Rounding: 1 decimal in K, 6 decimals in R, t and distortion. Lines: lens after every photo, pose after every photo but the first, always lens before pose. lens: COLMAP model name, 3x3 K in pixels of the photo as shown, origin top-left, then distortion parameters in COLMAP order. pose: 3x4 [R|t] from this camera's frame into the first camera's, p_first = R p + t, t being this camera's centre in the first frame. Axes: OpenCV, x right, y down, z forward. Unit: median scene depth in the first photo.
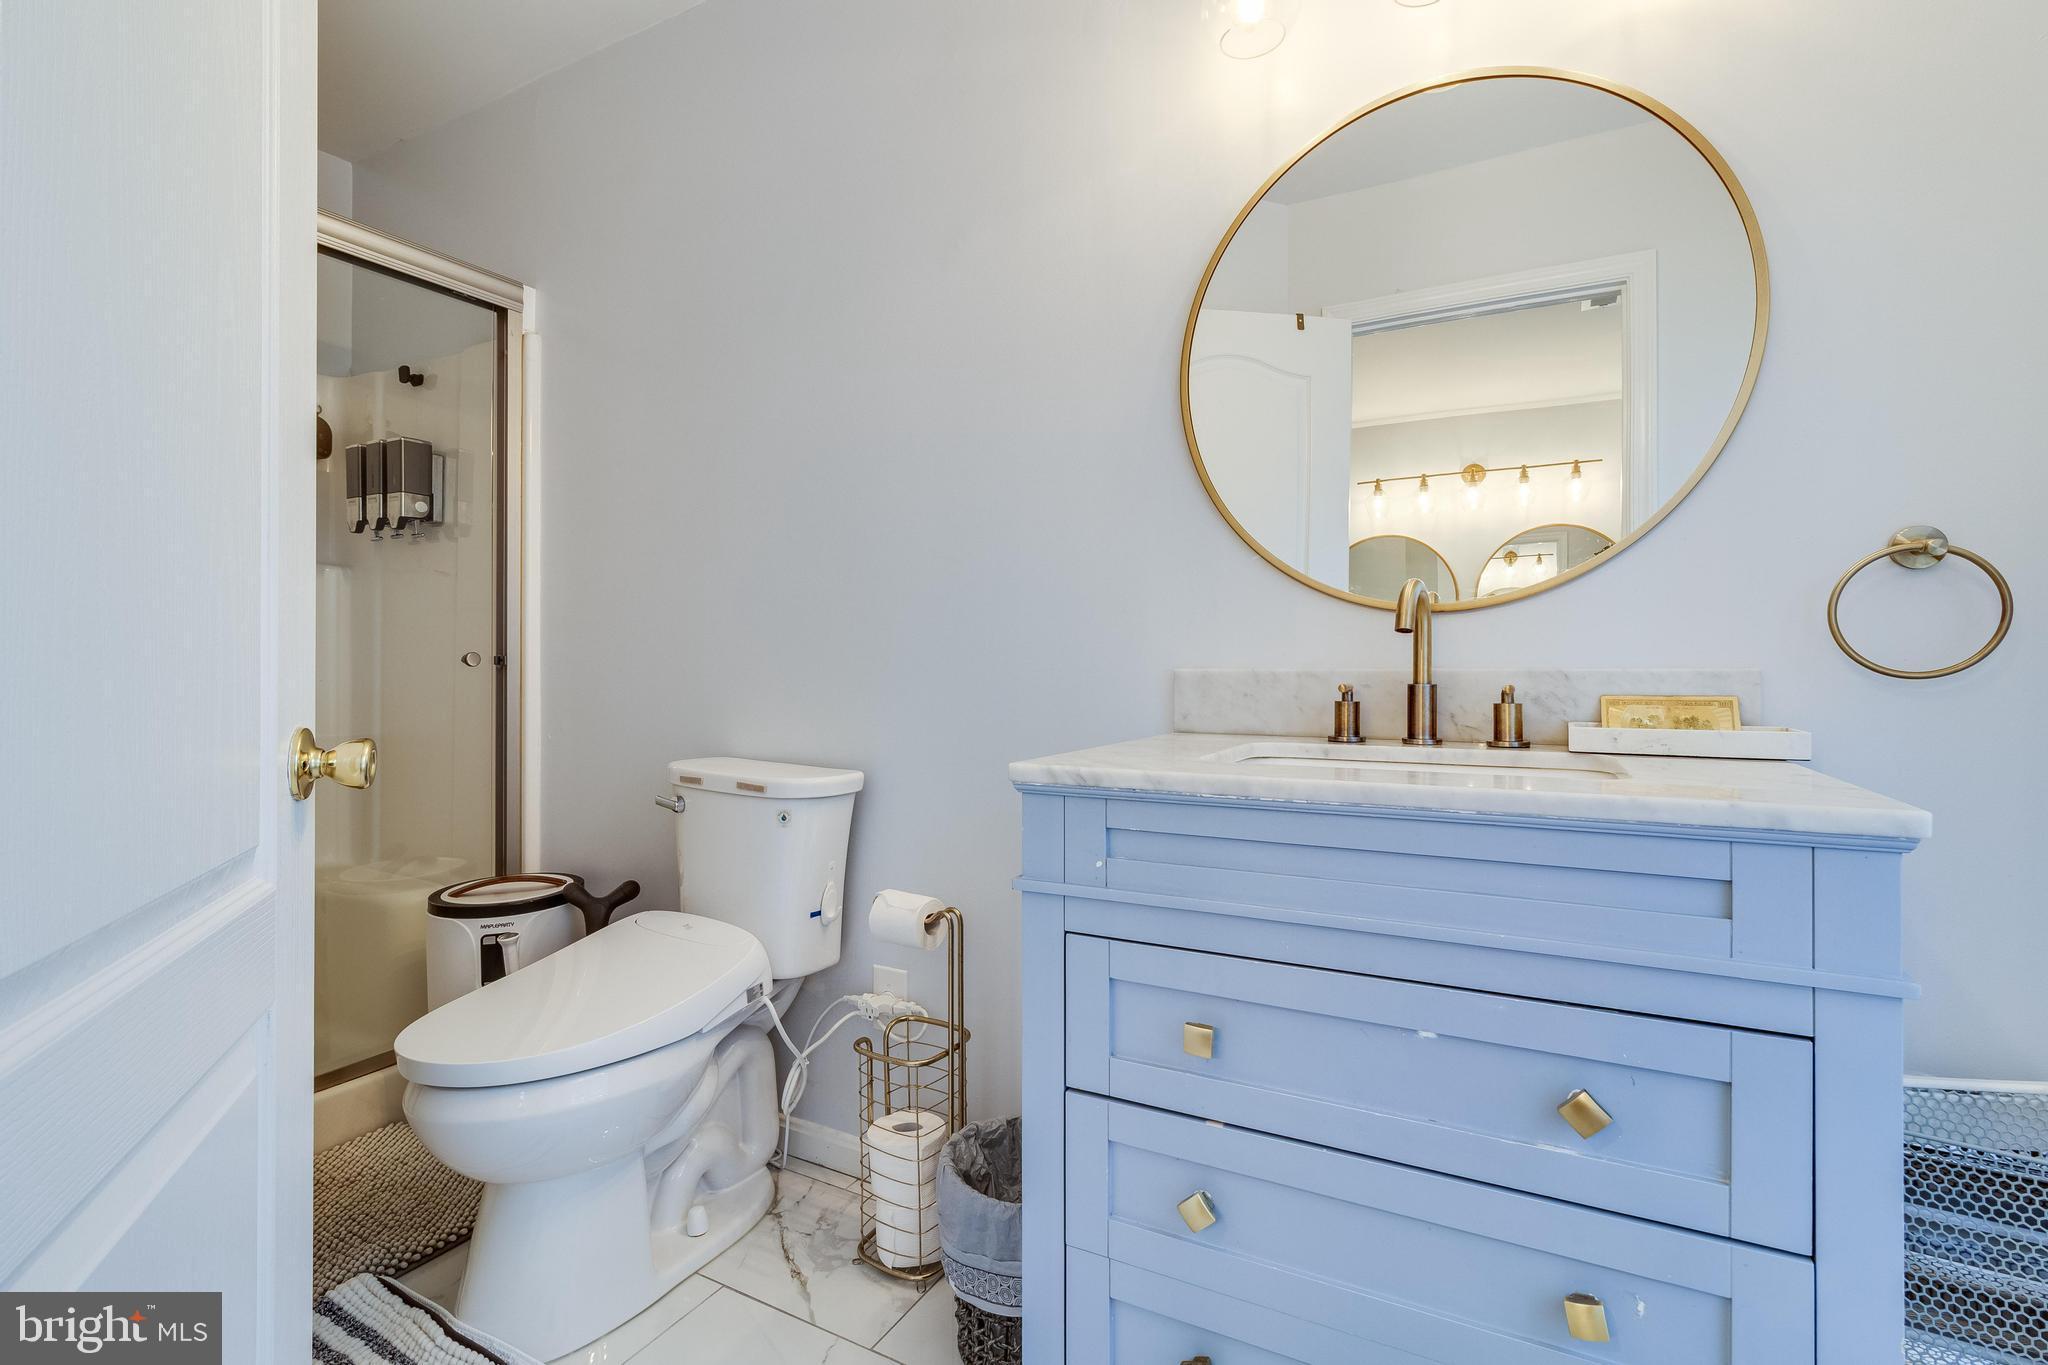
lens RADIAL K [[949.2, 0, 1039.6], [0, 949.2, 665.9], [0, 0, 1]] dist [0.000536, -0.000075]
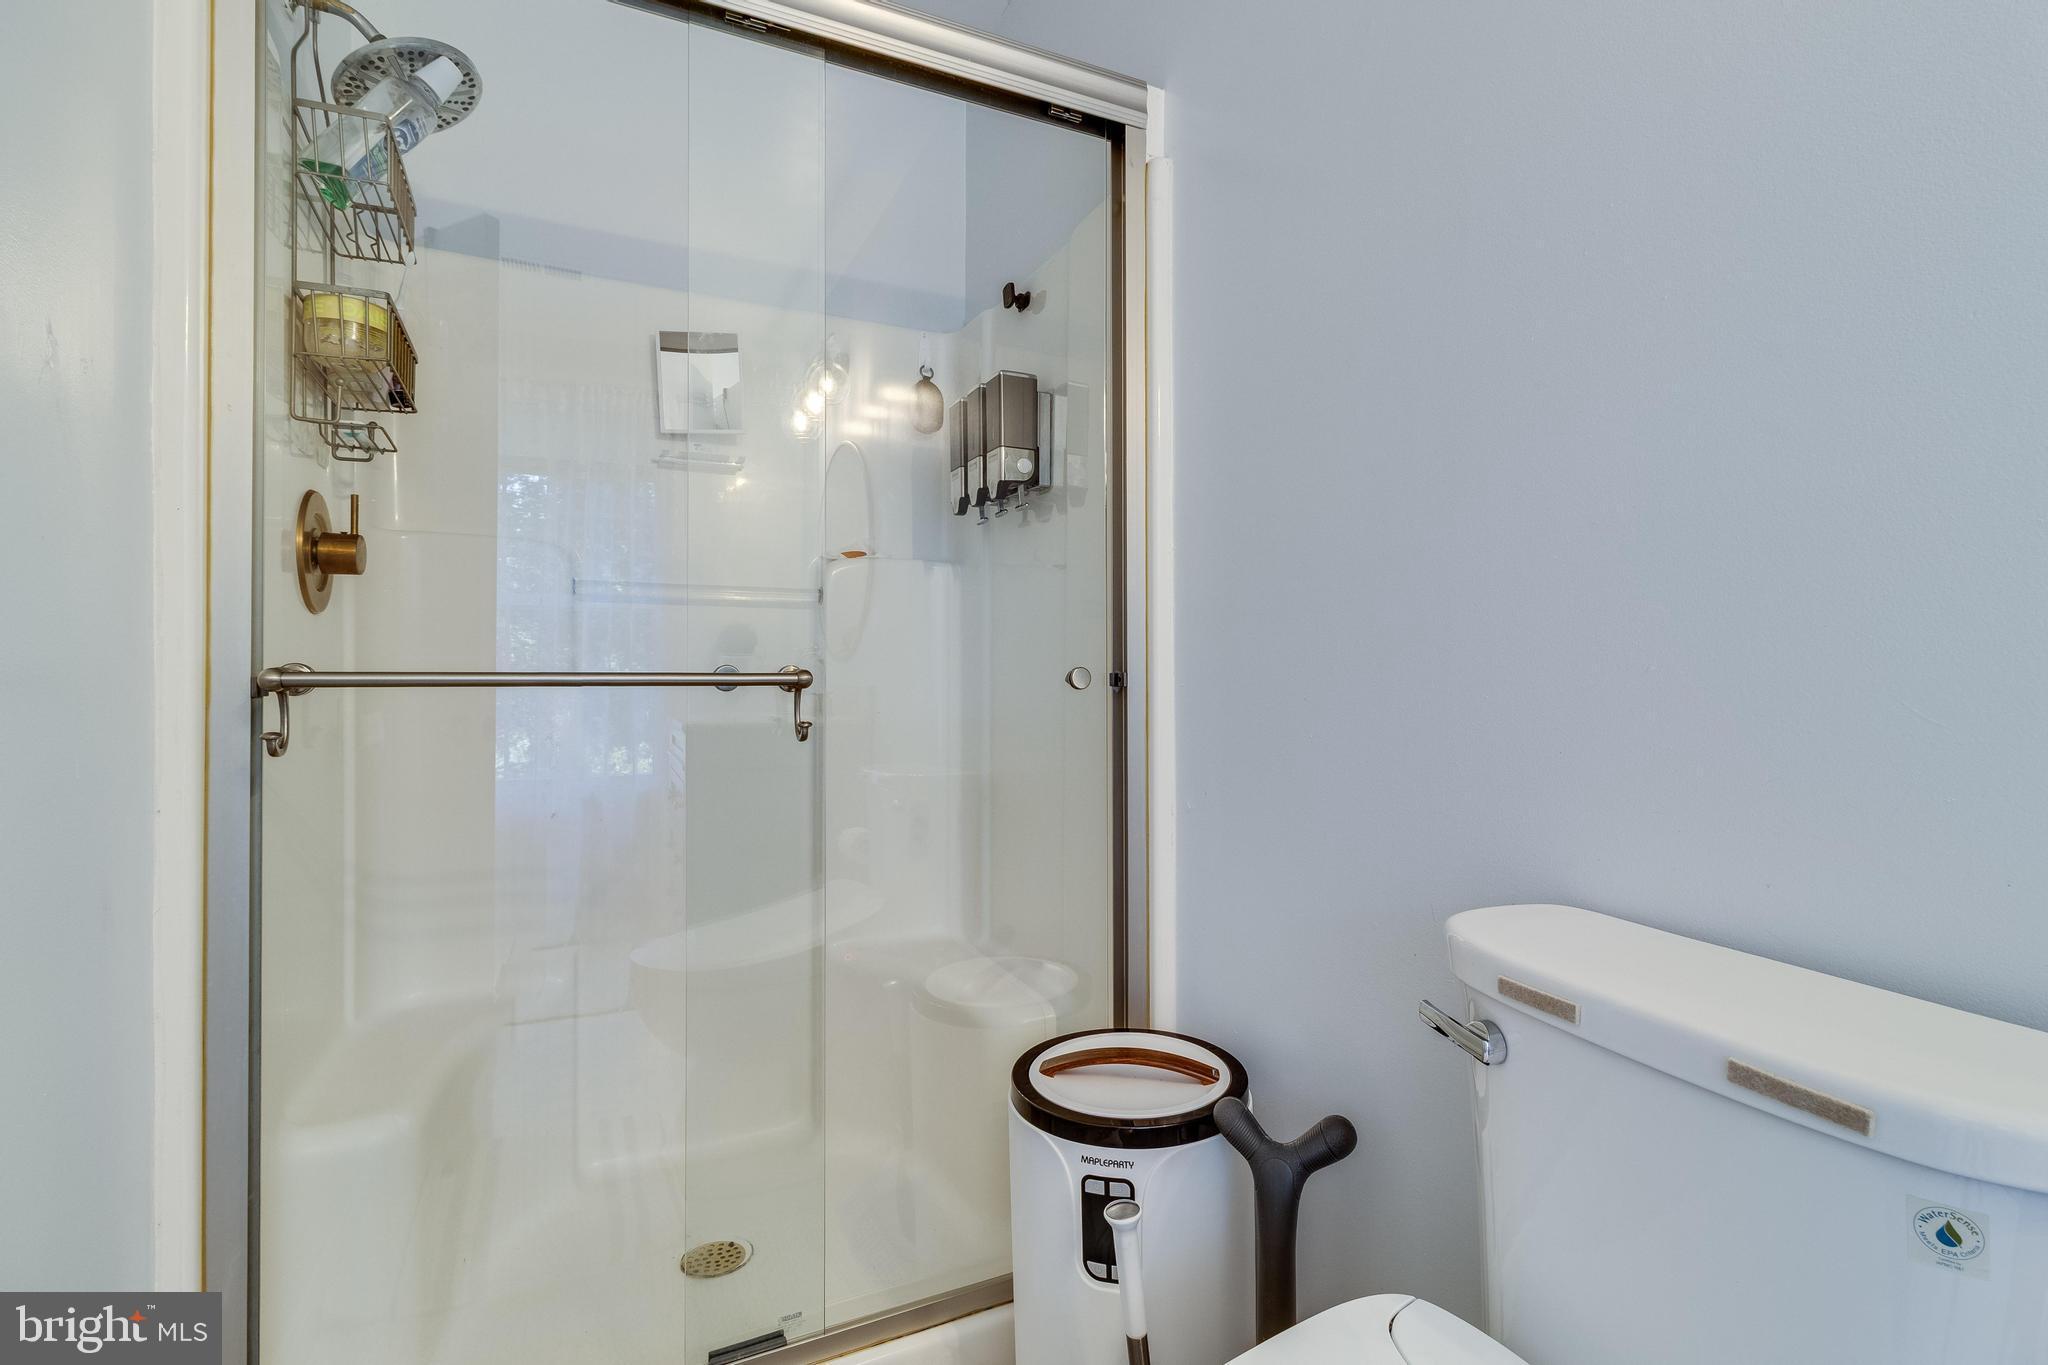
lens RADIAL K [[949.2, 0, 1030.5], [0, 949.2, 676.8], [0, 0, 1]] dist [0.000536, -0.000075]
pose [[0.805221, -0.007485, -0.592928, -0.231833], [0.006071, 0.999972, -0.004378, -0.004970], [0.592944, -0.000074, 0.805244, 0.440853]]
